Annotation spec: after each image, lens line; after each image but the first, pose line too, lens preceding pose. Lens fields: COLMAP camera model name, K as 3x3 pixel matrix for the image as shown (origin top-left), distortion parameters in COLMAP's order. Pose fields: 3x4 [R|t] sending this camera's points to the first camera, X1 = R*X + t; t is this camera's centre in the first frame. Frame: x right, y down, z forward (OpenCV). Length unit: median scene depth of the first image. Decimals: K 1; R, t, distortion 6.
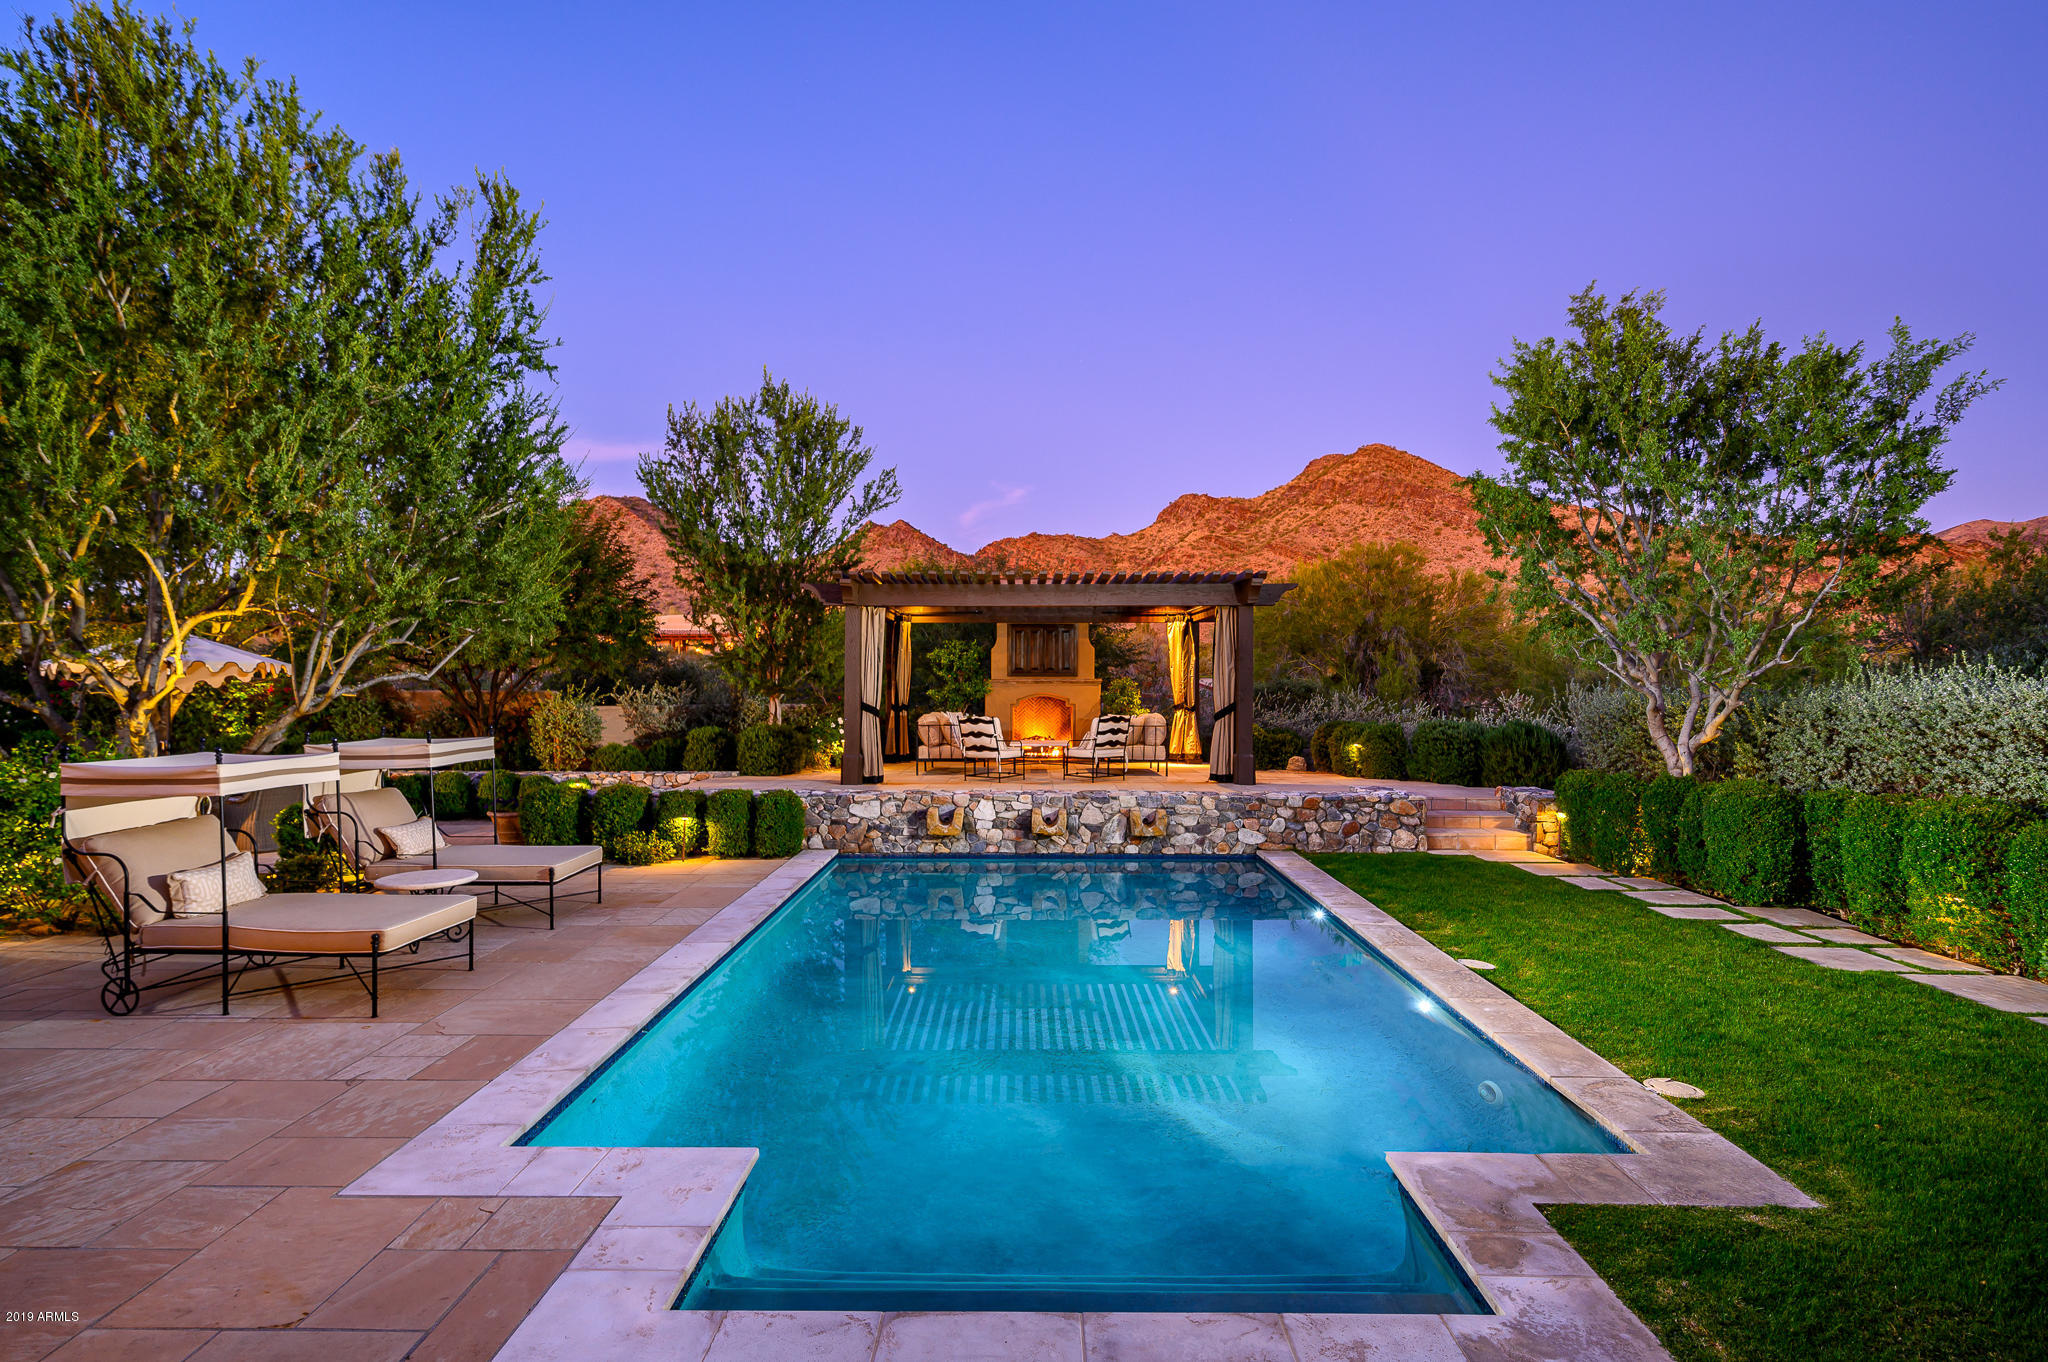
lens RADIAL K [[1011.0, 0, 1019.2], [0, 1011.0, 688.4], [0, 0, 1]] dist [-0.000744, -0.000471]
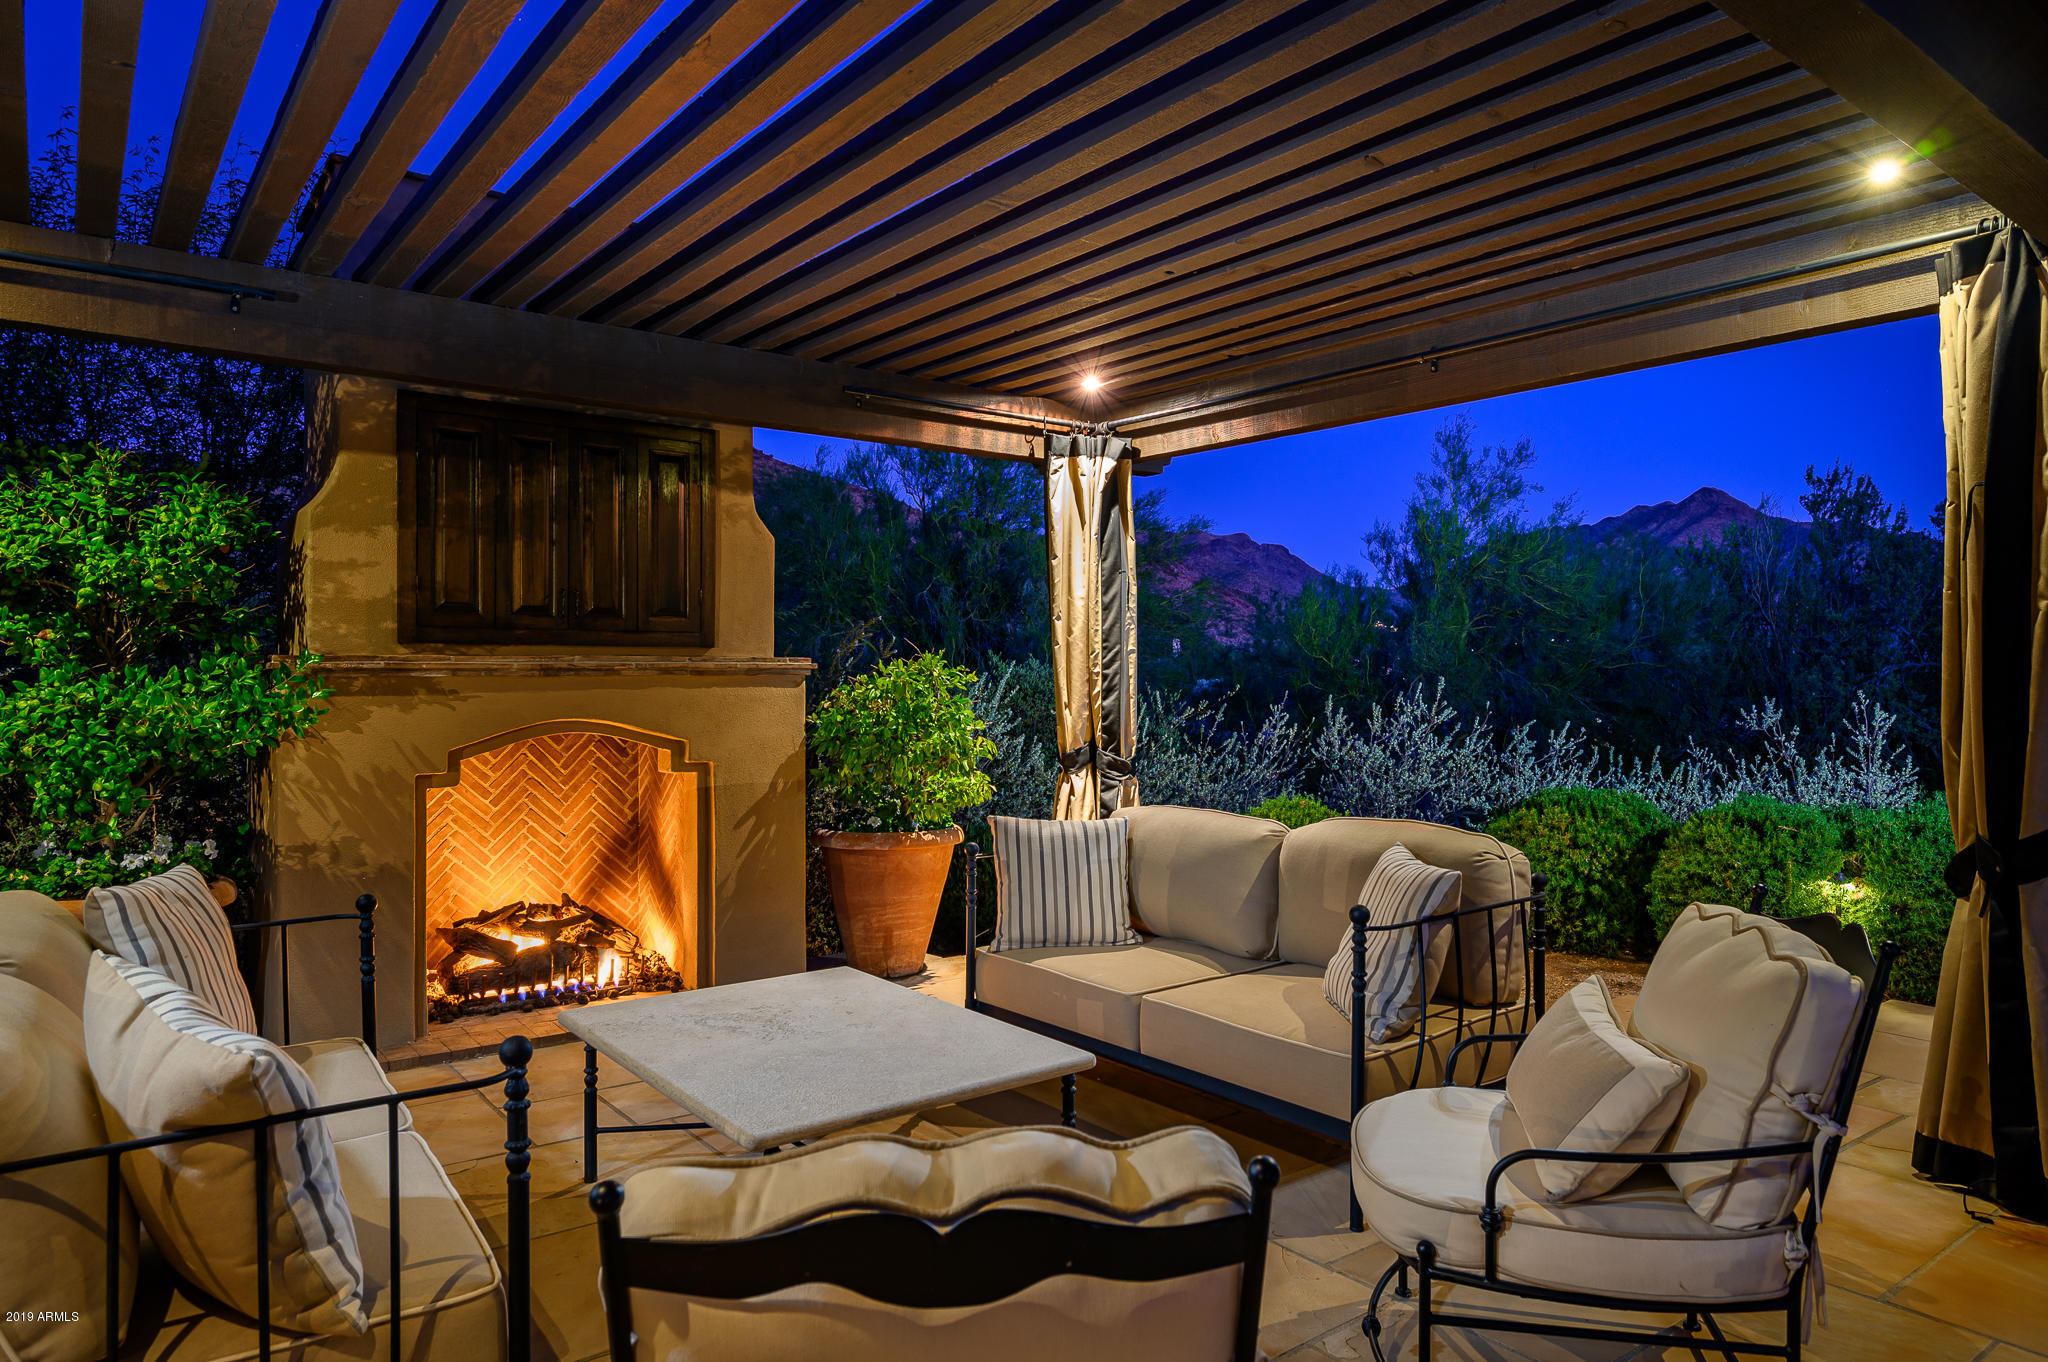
lens RADIAL K [[1265.3, 0, 1024.9], [0, 1265.3, 675.8], [0, 0, 1]] dist [-0.002001, -0.000282]
pose [[0.786275, -0.000541, 0.617877, -0.069516], [0.002520, 0.999994, -0.002331, -0.004119], [-0.617872, 0.003390, 0.786272, 0.706098]]
